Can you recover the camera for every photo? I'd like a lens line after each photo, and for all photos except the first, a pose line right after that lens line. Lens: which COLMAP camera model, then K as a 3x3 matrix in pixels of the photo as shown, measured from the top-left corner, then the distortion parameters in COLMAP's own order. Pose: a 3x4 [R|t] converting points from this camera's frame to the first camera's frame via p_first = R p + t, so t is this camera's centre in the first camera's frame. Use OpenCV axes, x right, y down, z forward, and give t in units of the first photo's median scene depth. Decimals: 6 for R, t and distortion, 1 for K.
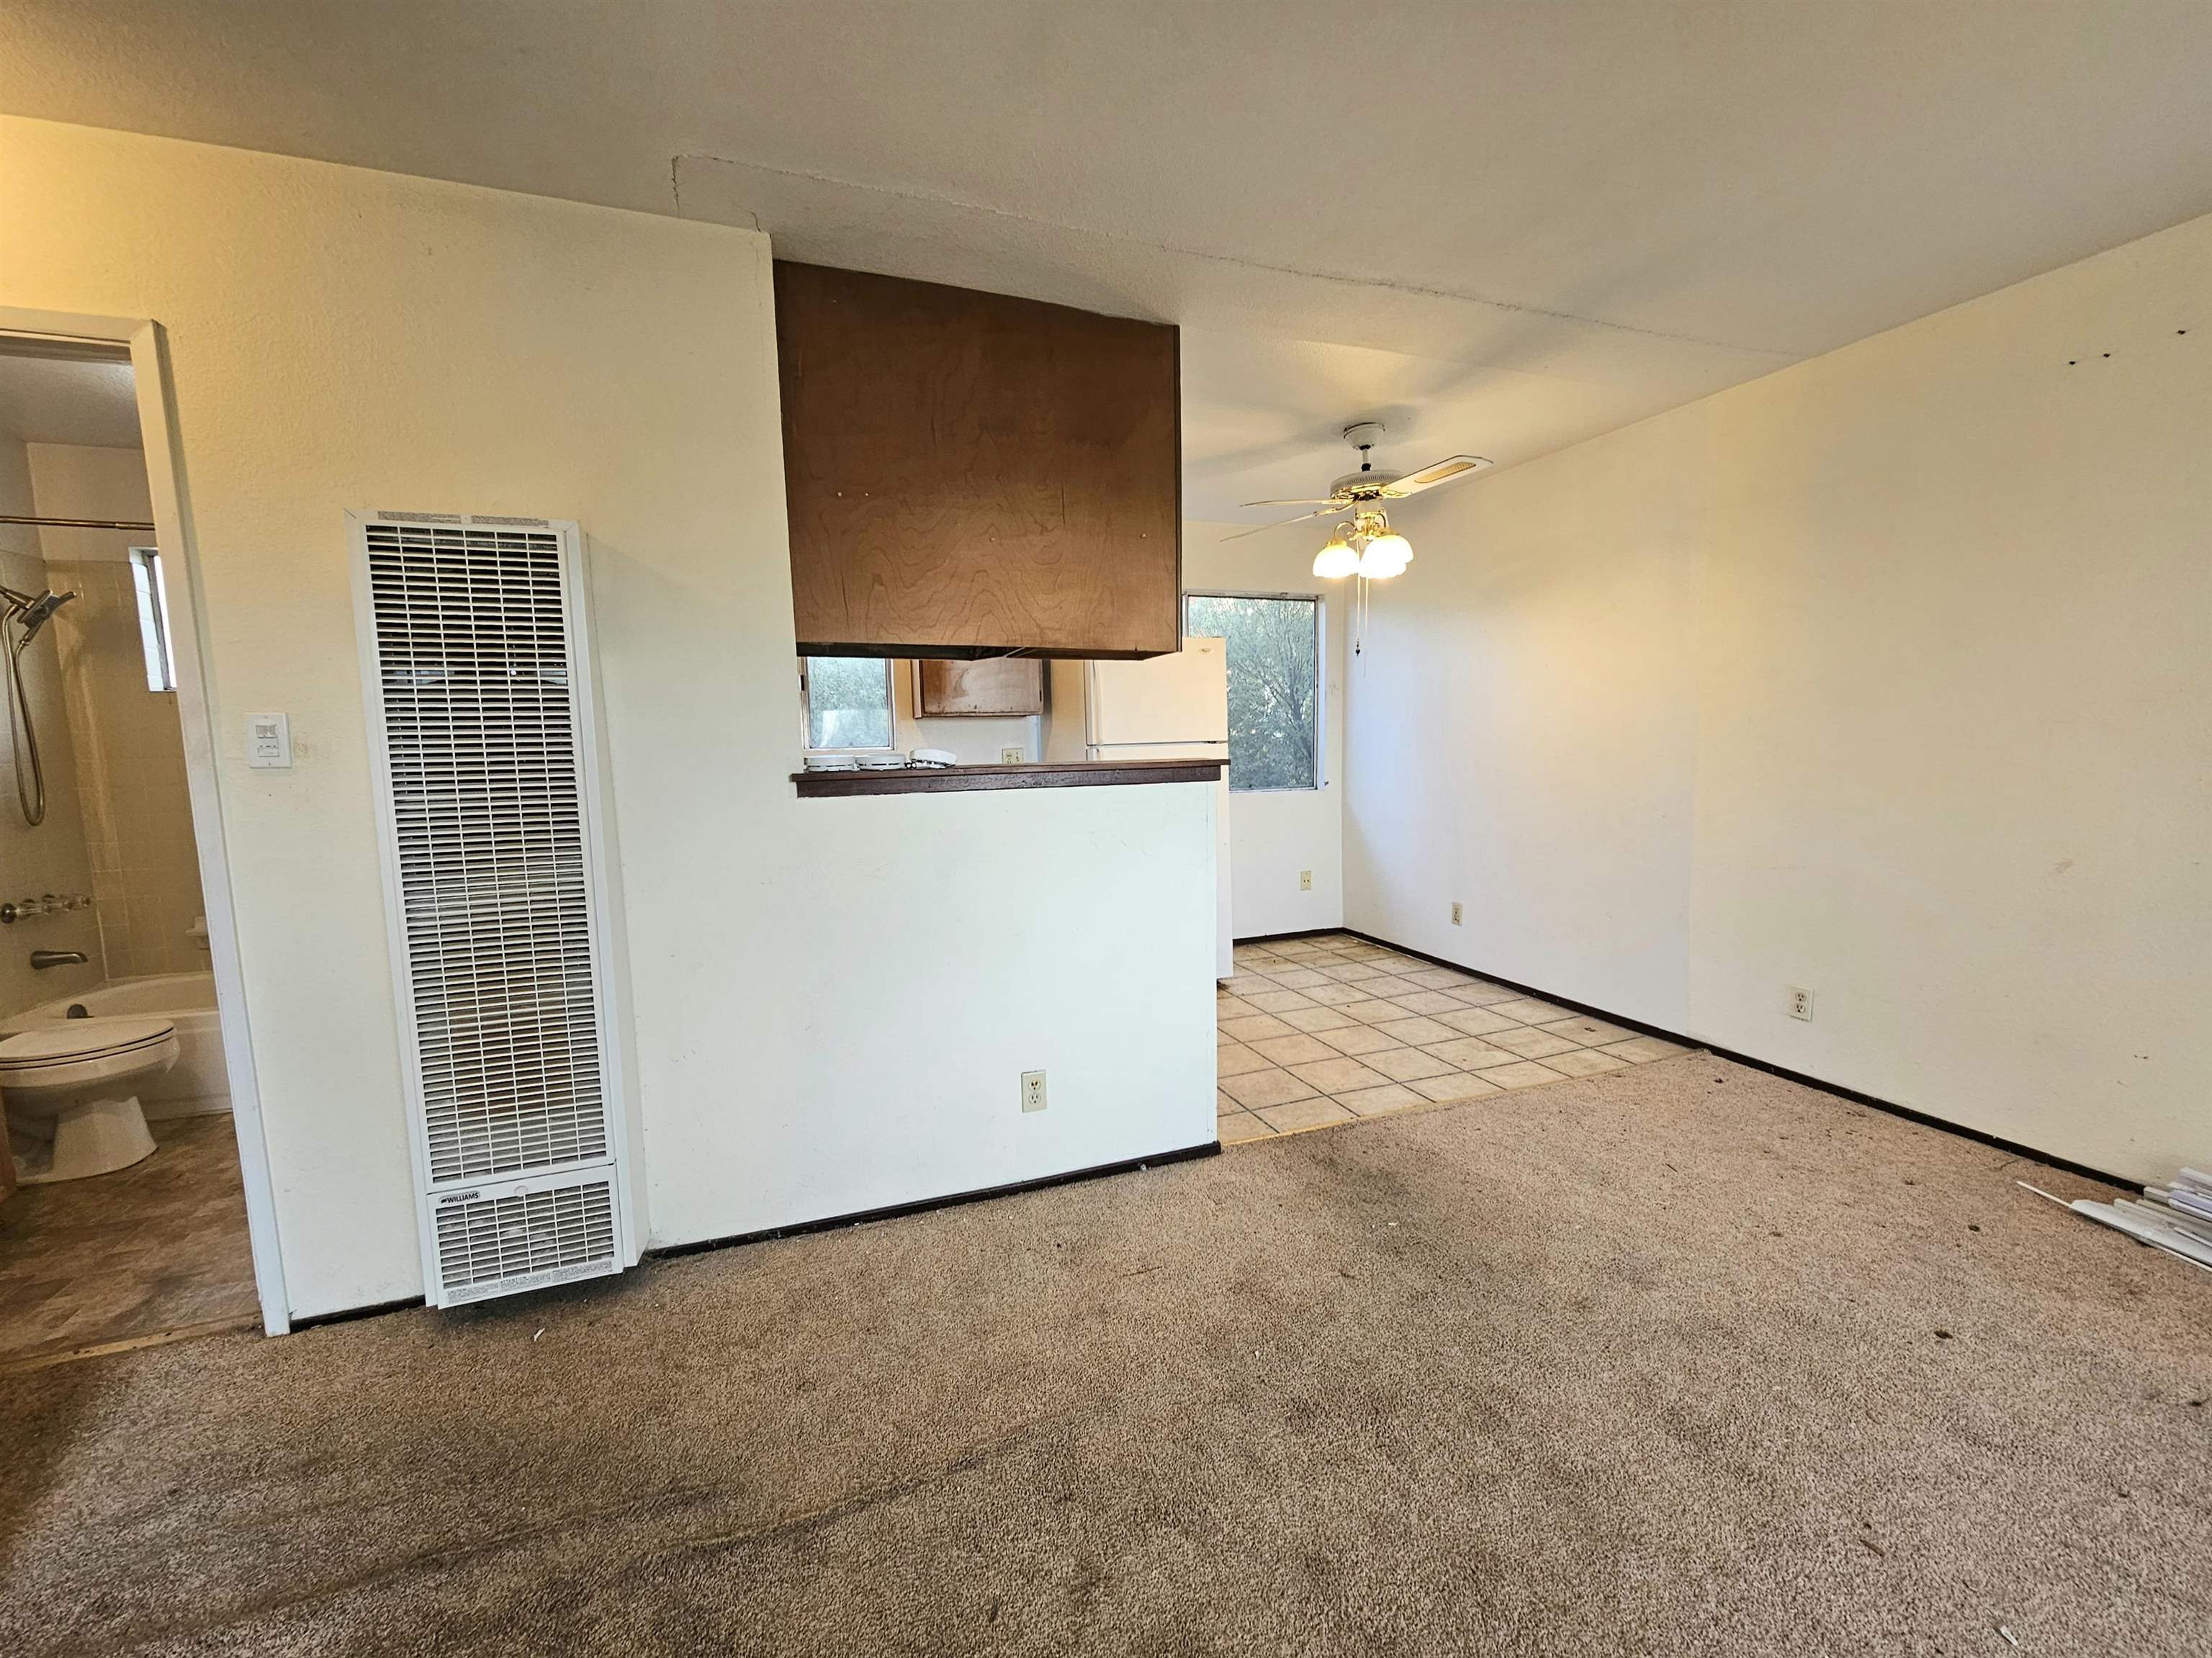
lens RADIAL K [[921.0, 0, 1101.8], [0, 921.0, 825.9], [0, 0, 1]] dist [0.001462, -0.000262]
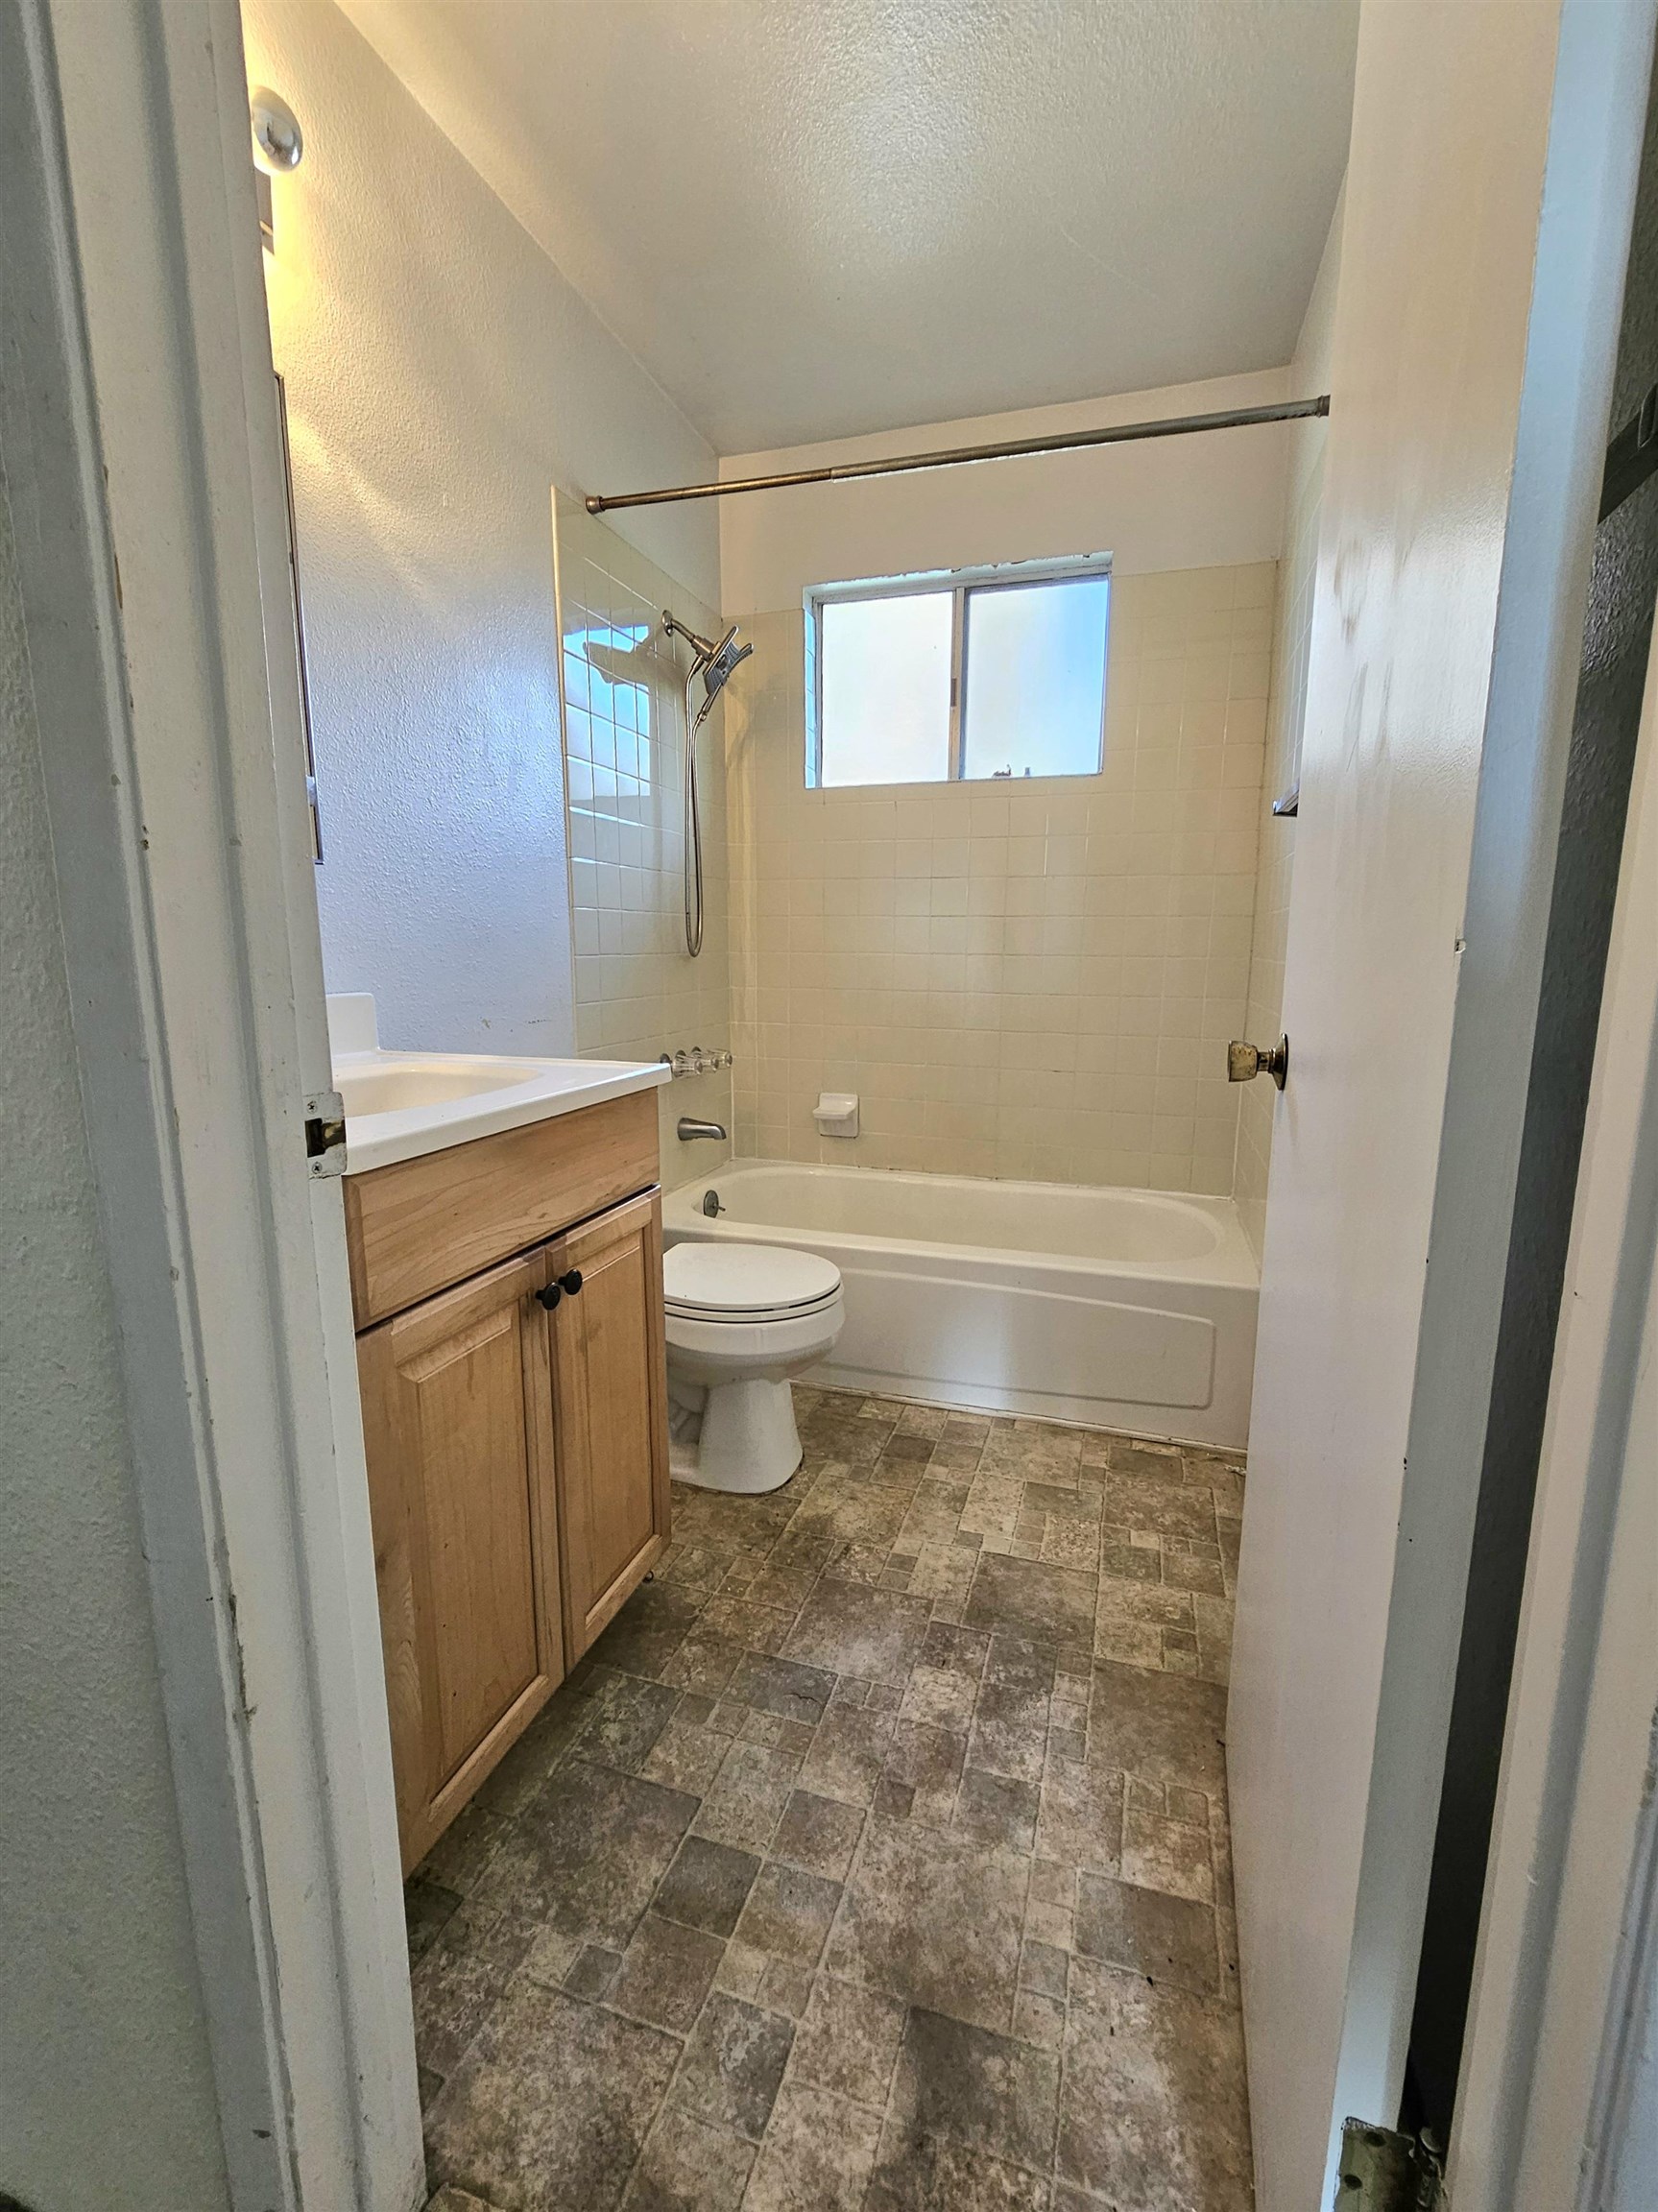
lens RADIAL K [[945.9, 0, 829.0], [0, 945.9, 1106.0], [0, 0, 1]] dist [-0.001235, 0.000551]
pose [[0.784983, 0.132338, -0.605217, -0.576541], [-0.088639, 0.990859, 0.101695, 0.033197], [0.613143, -0.026183, 0.789538, 0.443443]]
